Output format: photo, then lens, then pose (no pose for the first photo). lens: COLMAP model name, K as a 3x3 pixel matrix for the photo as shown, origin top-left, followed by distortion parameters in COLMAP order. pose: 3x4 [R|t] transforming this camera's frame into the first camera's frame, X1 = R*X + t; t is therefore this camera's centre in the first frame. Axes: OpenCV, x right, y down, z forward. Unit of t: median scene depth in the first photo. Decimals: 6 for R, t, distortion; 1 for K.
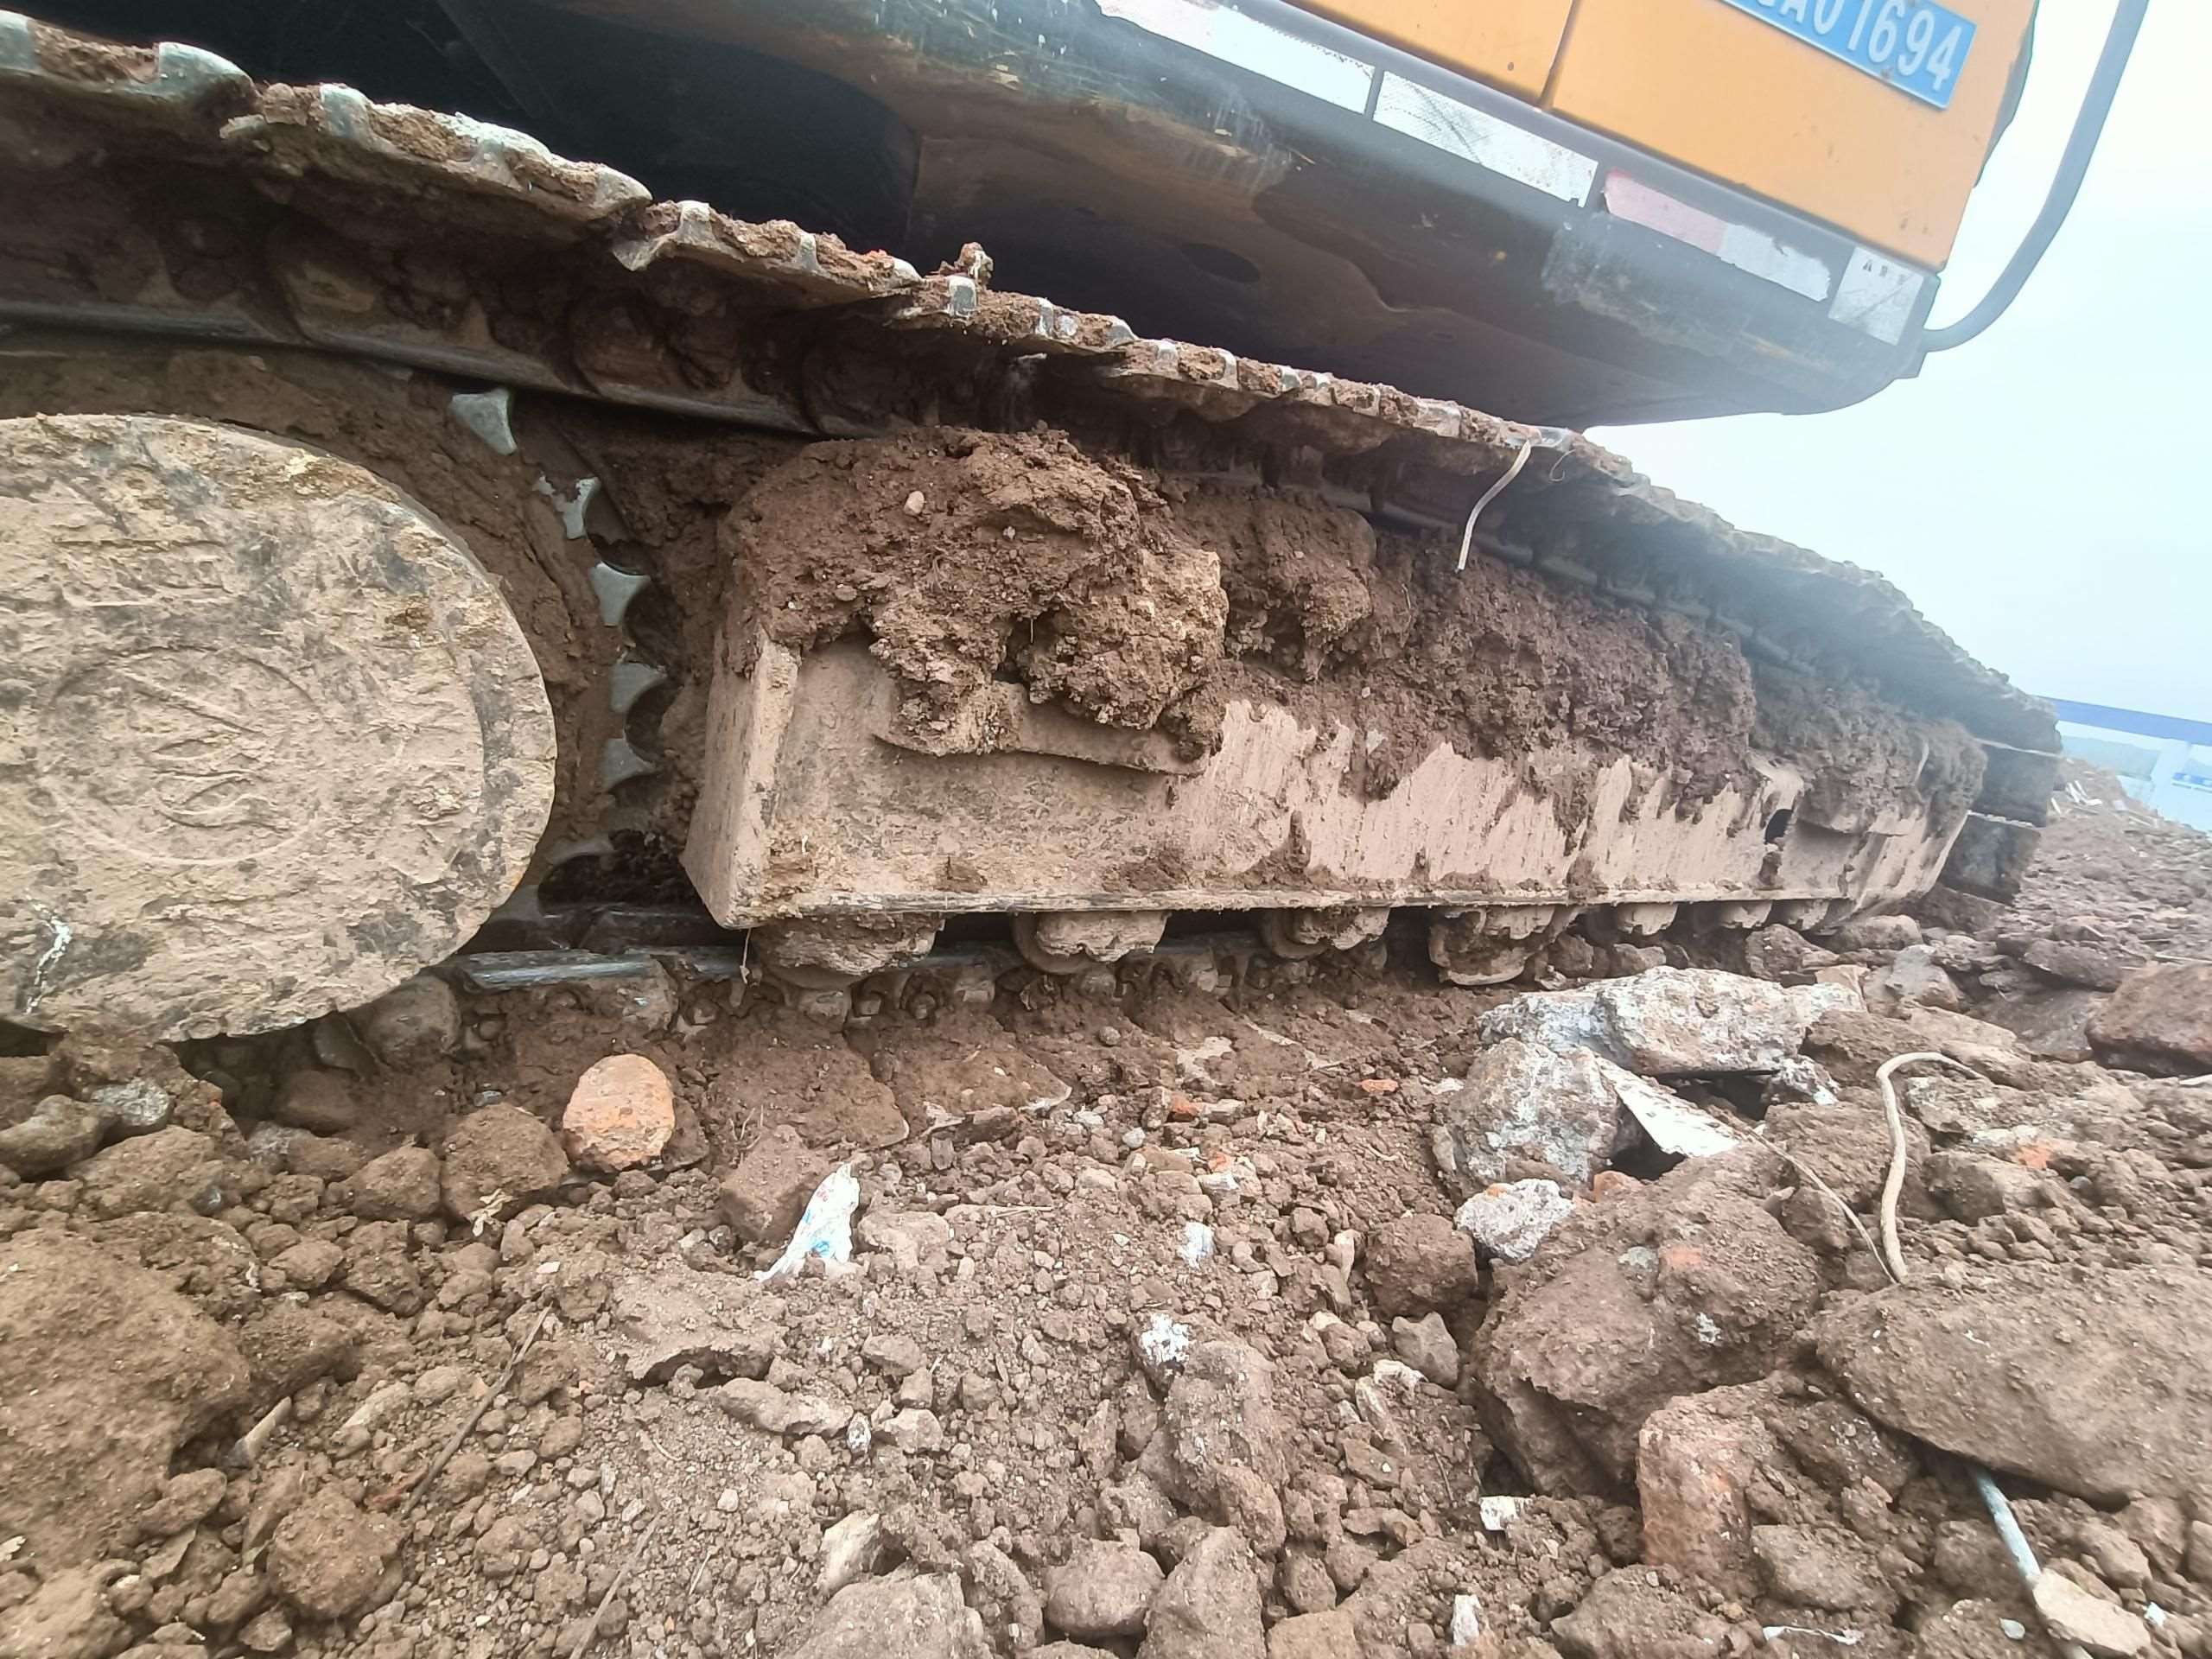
lens RADIAL K [[1004.3, 0, 1104.5], [0, 1004.3, 829.4], [0, 0, 1]] dist [0.005867, -0.001369]
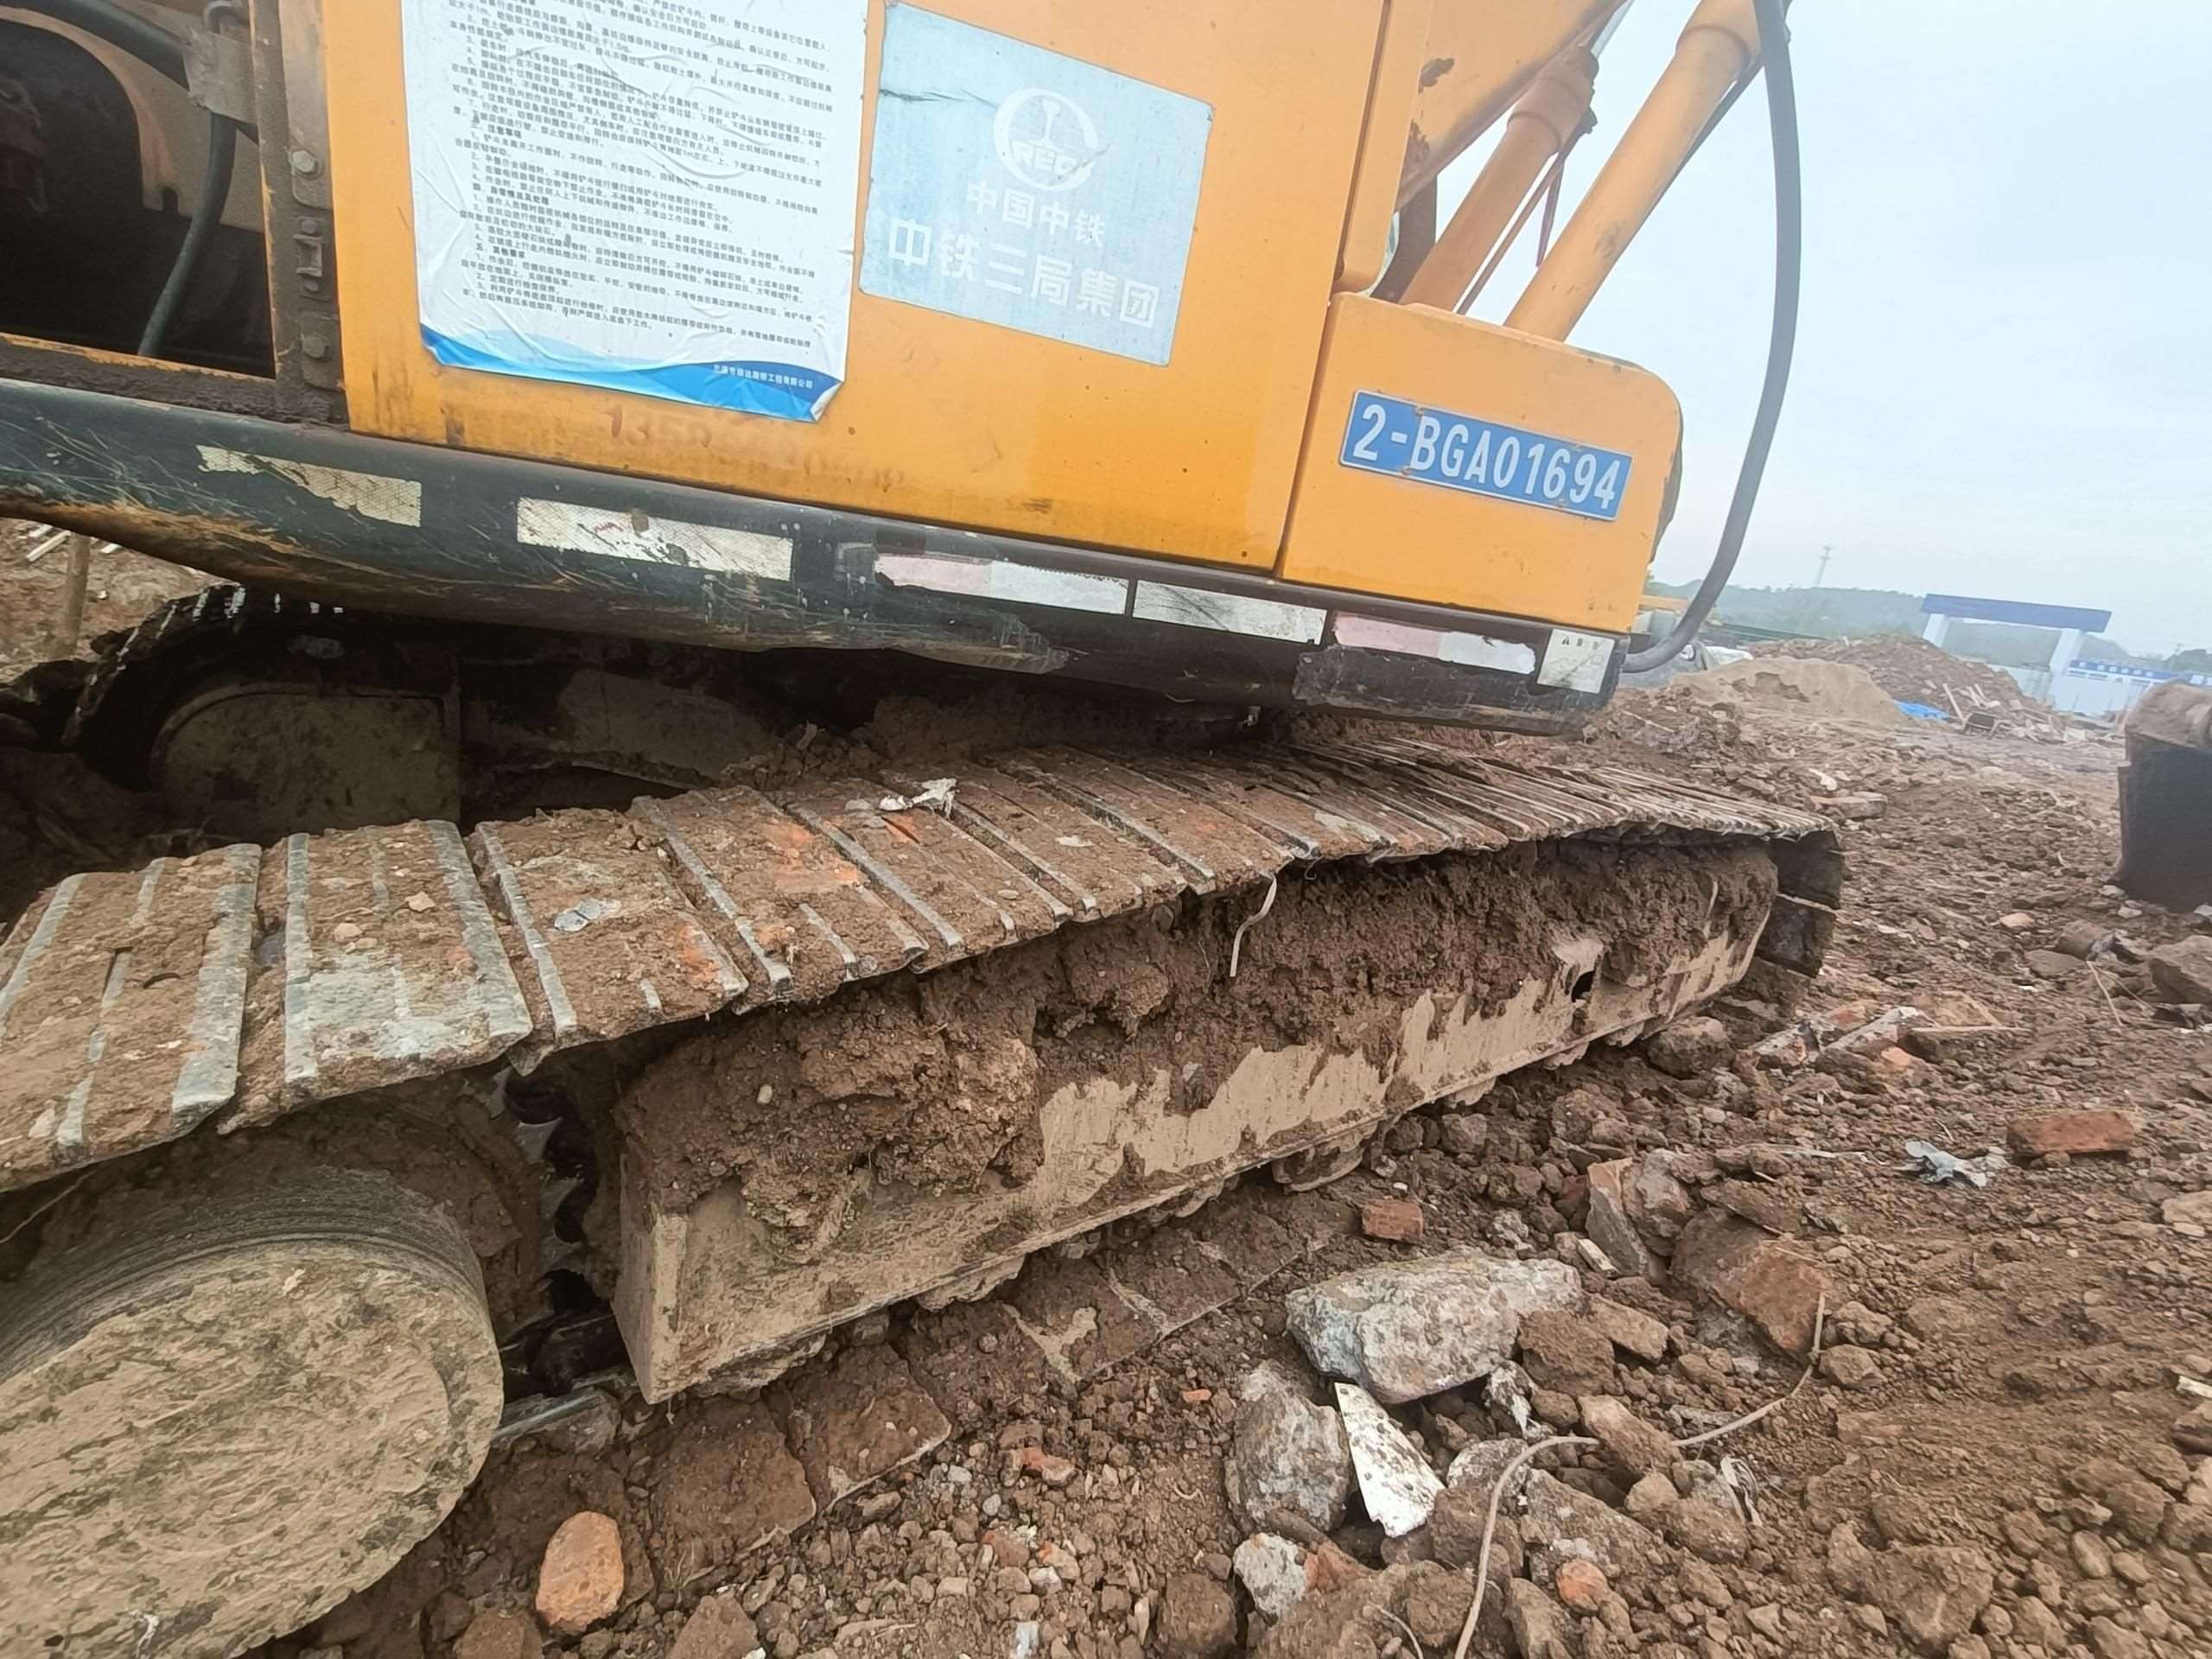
lens RADIAL K [[1004.3, 0, 1106.7], [0, 1004.3, 829.2], [0, 0, 1]] dist [0.005867, -0.001369]
pose [[0.995593, -0.082511, 0.044563, 0.171354], [0.080533, 0.995758, 0.044500, -0.539983], [-0.048045, -0.040716, 0.998015, -0.230768]]
